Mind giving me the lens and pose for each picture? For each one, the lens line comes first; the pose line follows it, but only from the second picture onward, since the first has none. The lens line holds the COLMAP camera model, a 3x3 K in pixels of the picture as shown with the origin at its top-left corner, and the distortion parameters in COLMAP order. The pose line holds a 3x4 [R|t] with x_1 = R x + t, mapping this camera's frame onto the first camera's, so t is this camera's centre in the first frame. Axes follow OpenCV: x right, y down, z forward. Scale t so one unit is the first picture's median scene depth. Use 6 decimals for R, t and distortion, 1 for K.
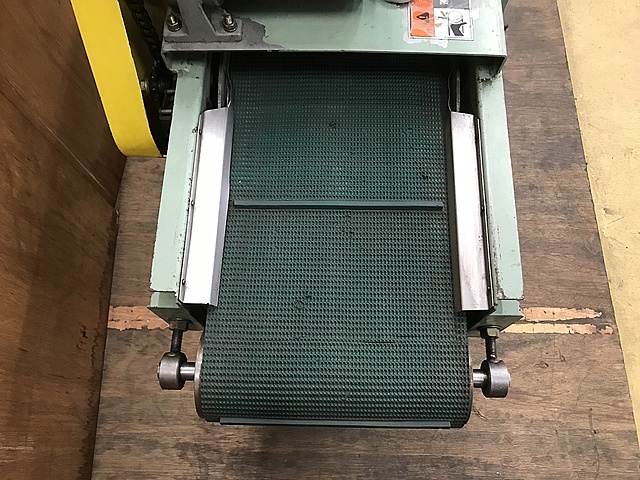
lens RADIAL K [[542.5, 0, 318.6], [0, 542.5, 243.3], [0, 0, 1]] dist [0.035606, -0.020239]
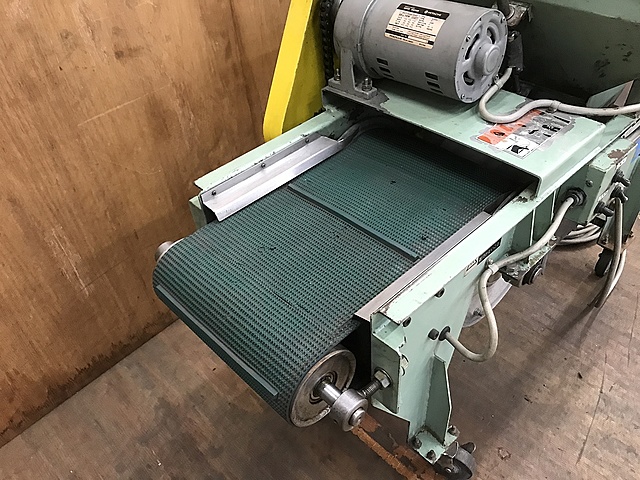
lens RADIAL K [[542.5, 0, 319.9], [0, 542.5, 240.4], [0, 0, 1]] dist [0.035606, -0.020239]
pose [[0.709574, 0.437936, -0.552012, 0.662622], [-0.635339, 0.736417, -0.232454, 0.274114], [0.304711, 0.515658, 0.800780, 0.053219]]
